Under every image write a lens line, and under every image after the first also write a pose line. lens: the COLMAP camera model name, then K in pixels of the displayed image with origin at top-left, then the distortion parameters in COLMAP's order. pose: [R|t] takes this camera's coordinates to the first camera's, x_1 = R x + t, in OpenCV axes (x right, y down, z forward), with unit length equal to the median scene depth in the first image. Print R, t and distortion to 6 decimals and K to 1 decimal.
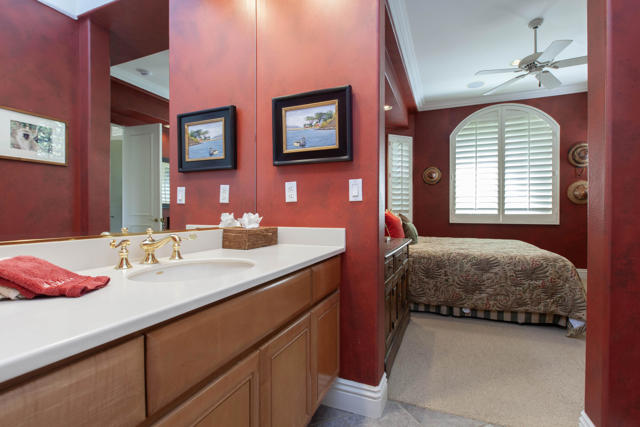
lens RADIAL K [[308.6, 0, 315.7], [0, 308.6, 212.7], [0, 0, 1]] dist [-0.037276, 0.007353]
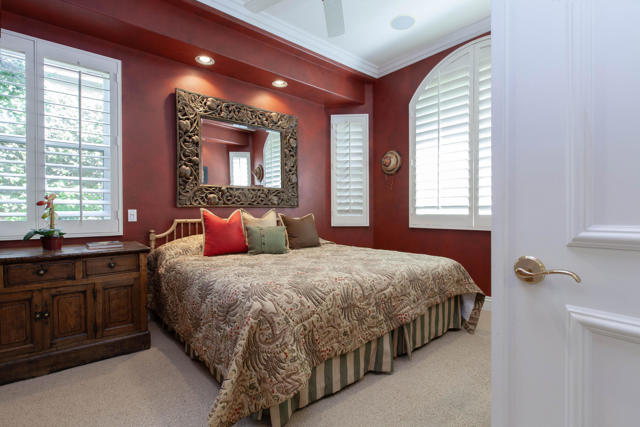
lens RADIAL K [[308.6, 0, 319.3], [0, 308.6, 216.5], [0, 0, 1]] dist [-0.037276, 0.007353]
pose [[0.884202, 0.003368, -0.467093, 0.589816], [0.001762, 0.999943, 0.010547, 0.000467], [0.467101, -0.010148, 0.884145, 0.274875]]
